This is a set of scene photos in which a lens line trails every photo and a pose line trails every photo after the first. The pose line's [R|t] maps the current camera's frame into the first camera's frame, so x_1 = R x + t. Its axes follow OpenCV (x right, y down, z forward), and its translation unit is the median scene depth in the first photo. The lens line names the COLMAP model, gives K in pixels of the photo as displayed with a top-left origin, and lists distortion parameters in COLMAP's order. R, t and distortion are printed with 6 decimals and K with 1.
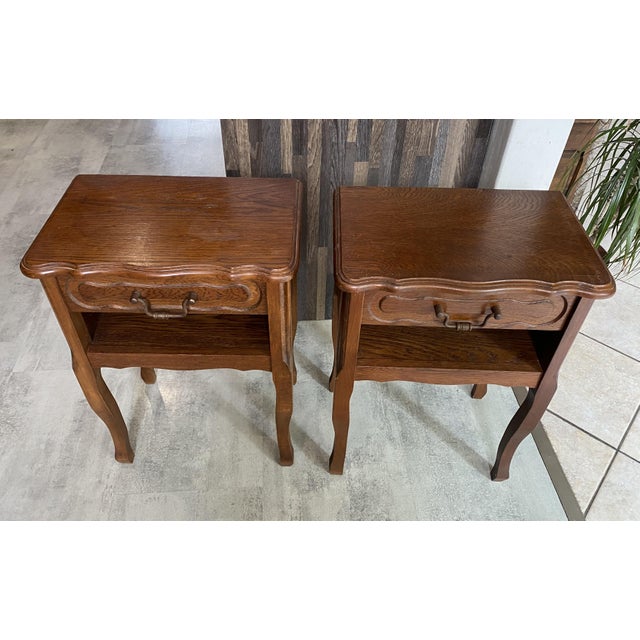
lens RADIAL K [[540.4, 0, 308.9], [0, 540.4, 305.0], [0, 0, 1]] dist [0.000450, 0.000712]
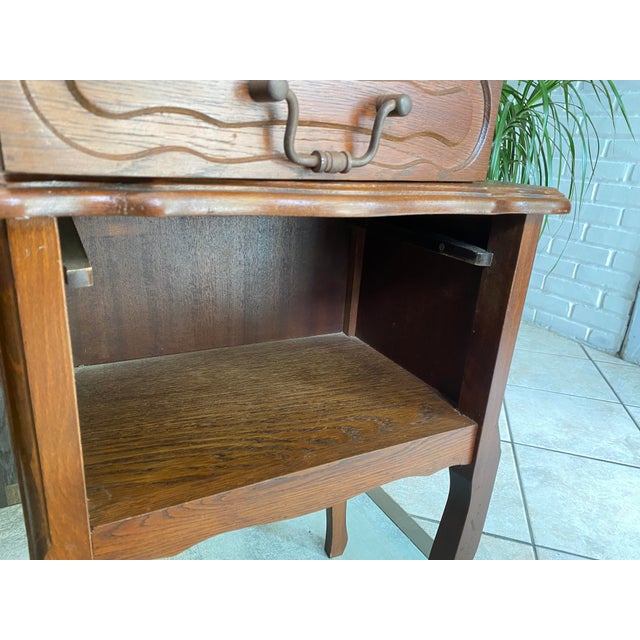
lens RADIAL K [[483.3, 0, 320.4], [0, 483.3, 324.3], [0, 0, 1]] dist [0.014522, -0.006944]
pose [[0.894006, -0.104766, 0.435635, 0.064383], [0.261526, 0.911482, -0.317497, 0.135372], [-0.363810, 0.397774, 0.842269, 0.453752]]
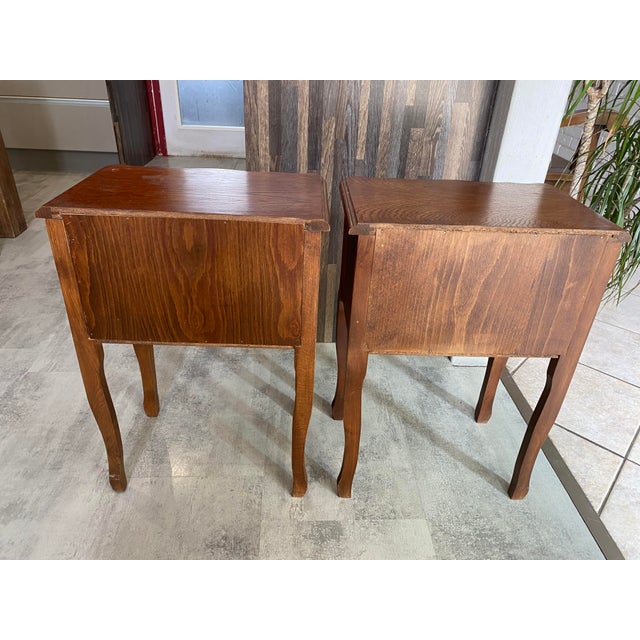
lens RADIAL K [[488.7, 0, 318.9], [0, 488.7, 313.1], [0, 0, 1]] dist [0.011768, -0.015173]
pose [[0.999460, 0.032579, -0.004345, 0.007576], [-0.032727, 0.974237, -0.223138, 0.236341], [-0.003037, 0.223160, 0.974777, 0.074127]]
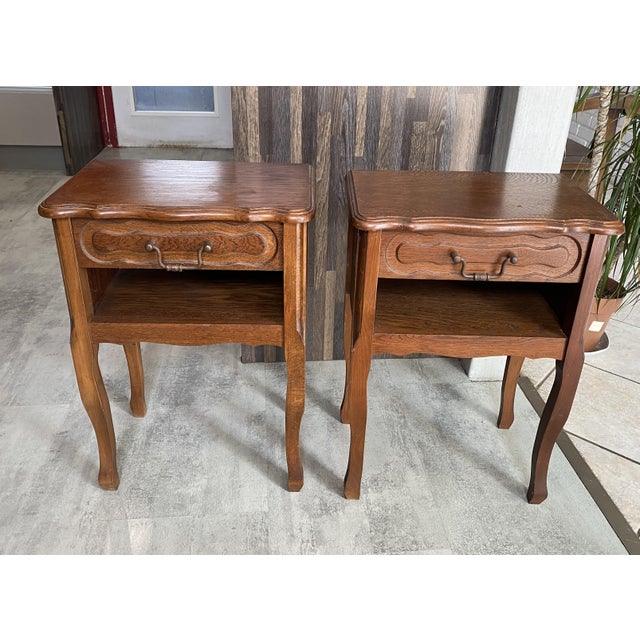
lens RADIAL K [[613.1, 0, 320.9], [0, 613.1, 293.2], [0, 0, 1]] dist [0.007046, 0.000000]
pose [[0.999442, -0.001161, 0.033374, -0.032433], [0.010527, 0.959396, -0.281865, 0.270677], [-0.031691, 0.282059, 0.958873, -0.042941]]
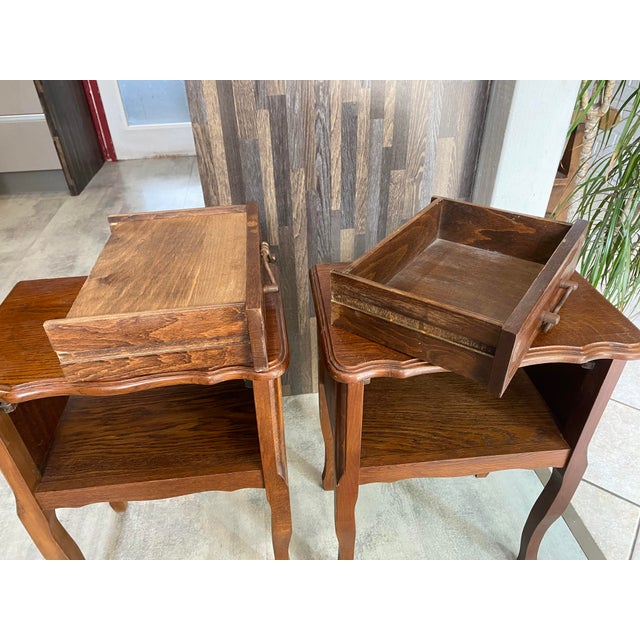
lens RADIAL K [[488.7, 0, 308.5], [0, 488.7, 321.5], [0, 0, 1]] dist [0.011768, -0.015173]
pose [[0.997308, -0.069618, 0.023030, -0.007037], [0.072024, 0.988974, -0.129391, 0.016606], [-0.013768, 0.130701, 0.991326, 0.127162]]
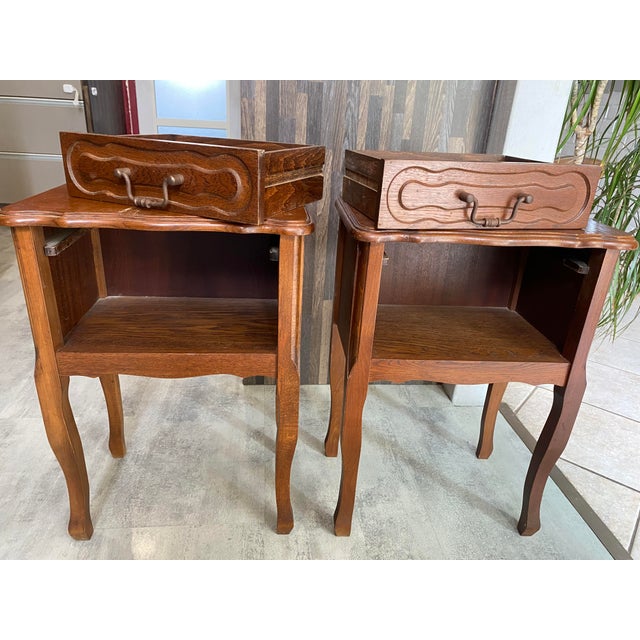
lens RADIAL K [[488.7, 0, 316.2], [0, 488.7, 324.7], [0, 0, 1]] dist [0.011768, -0.015173]
pose [[0.998685, 0.023933, 0.045335, -0.043862], [-0.007277, 0.941566, -0.336751, 0.291757], [-0.050745, 0.335978, 0.940502, 0.139483]]
